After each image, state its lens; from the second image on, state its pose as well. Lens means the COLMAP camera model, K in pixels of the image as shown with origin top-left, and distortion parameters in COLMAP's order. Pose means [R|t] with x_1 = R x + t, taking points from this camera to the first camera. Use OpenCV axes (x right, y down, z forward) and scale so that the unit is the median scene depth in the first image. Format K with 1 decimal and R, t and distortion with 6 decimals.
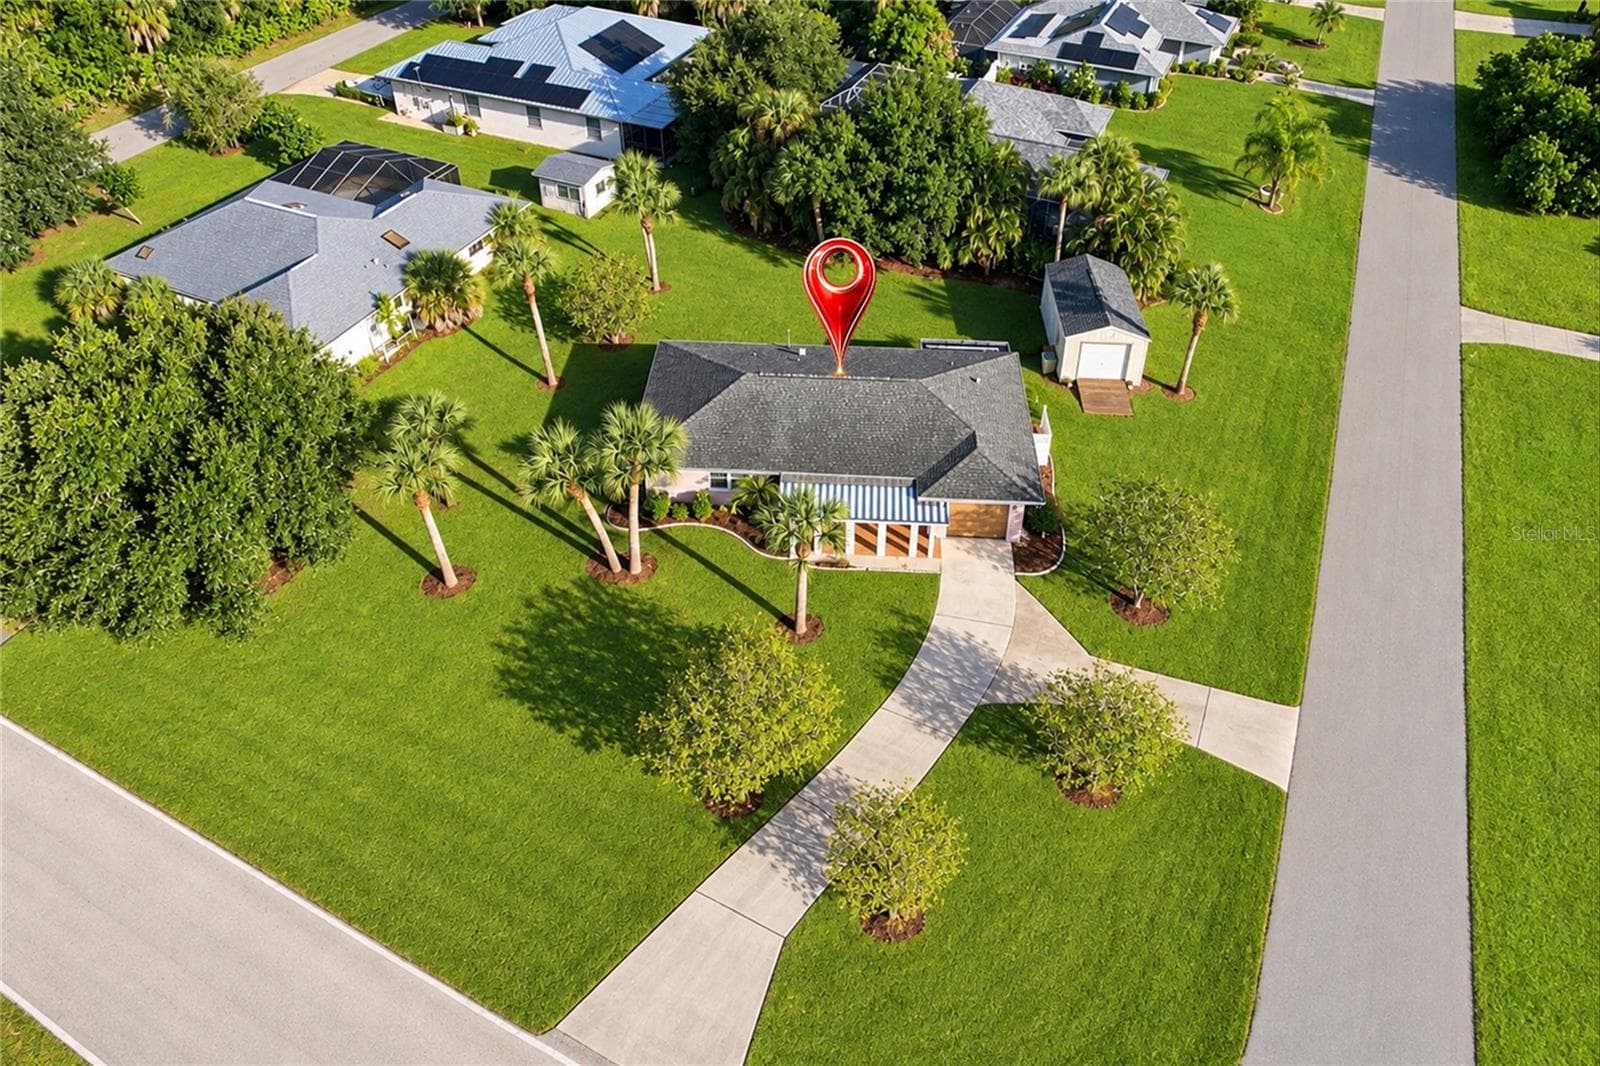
lens RADIAL K [[1054.1, 0, 793.5], [0, 1054.1, 434.6], [0, 0, 1]] dist [-0.032513, 0.000594]
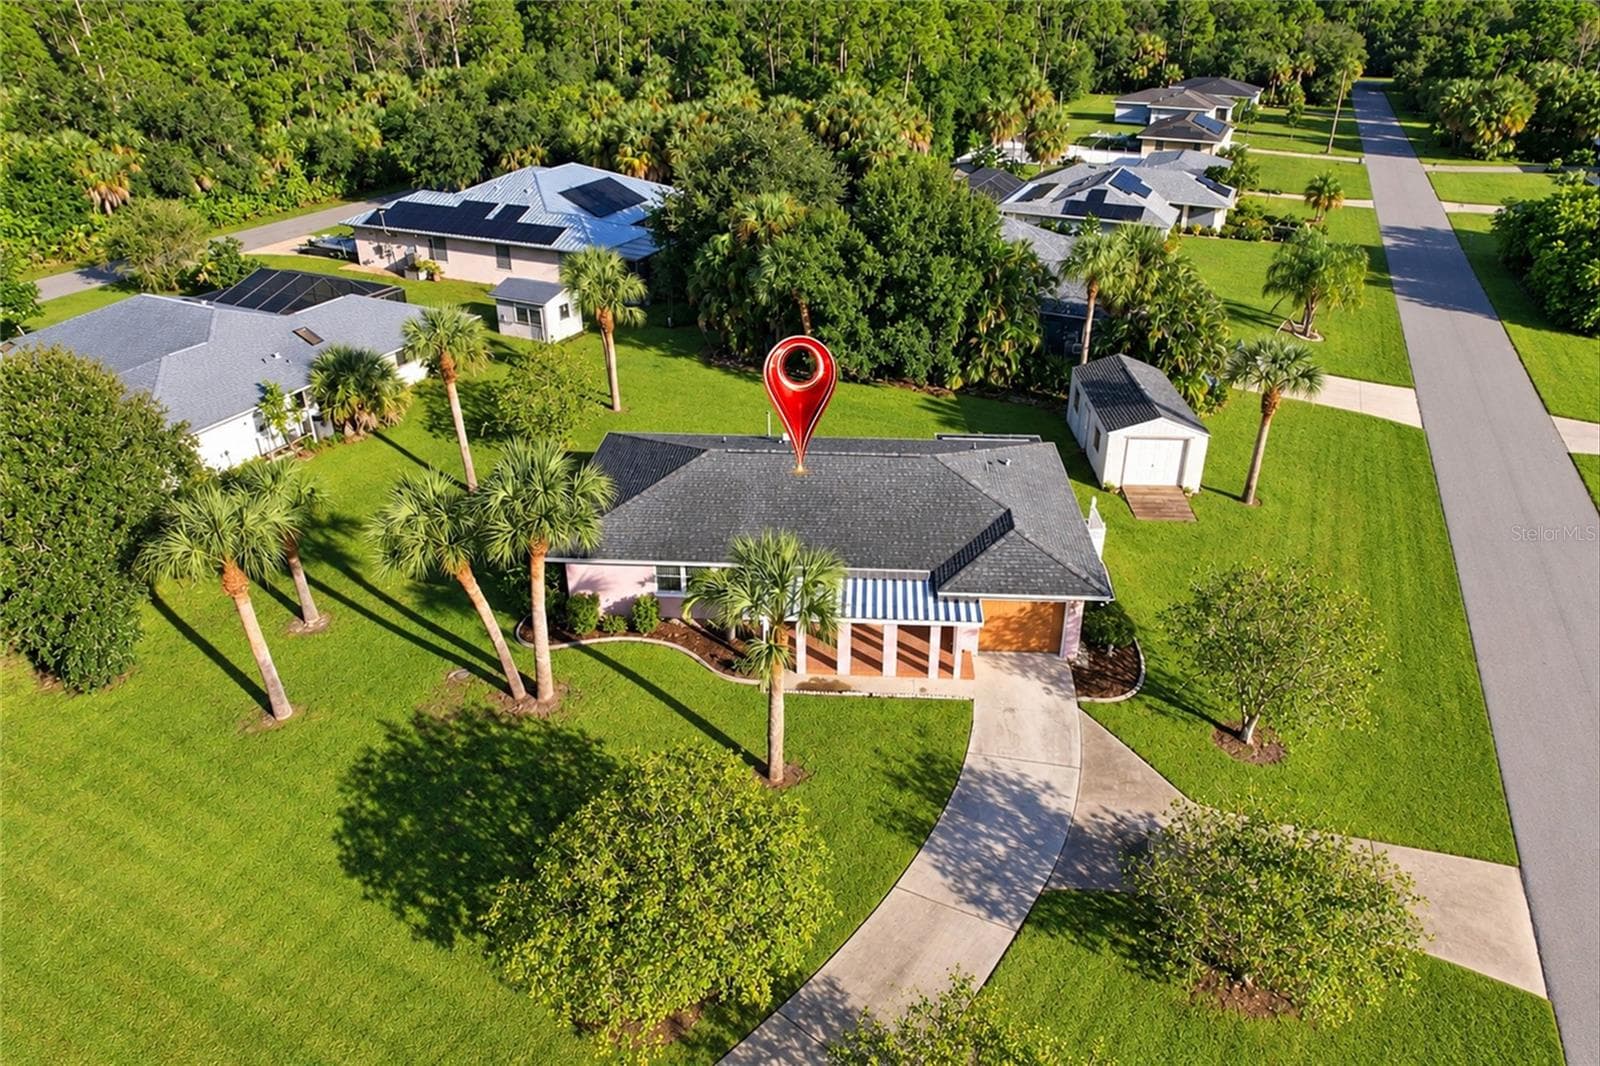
lens RADIAL K [[1018.1, 0, 806.6], [0, 1018.1, 441.3], [0, 0, 1]] dist [-0.004019, 0.032600]
pose [[0.999831, 0.006749, 0.017107, 0.011211], [-0.002537, 0.971950, -0.235175, 0.098316], [-0.018214, 0.235092, 0.971803, 0.229268]]
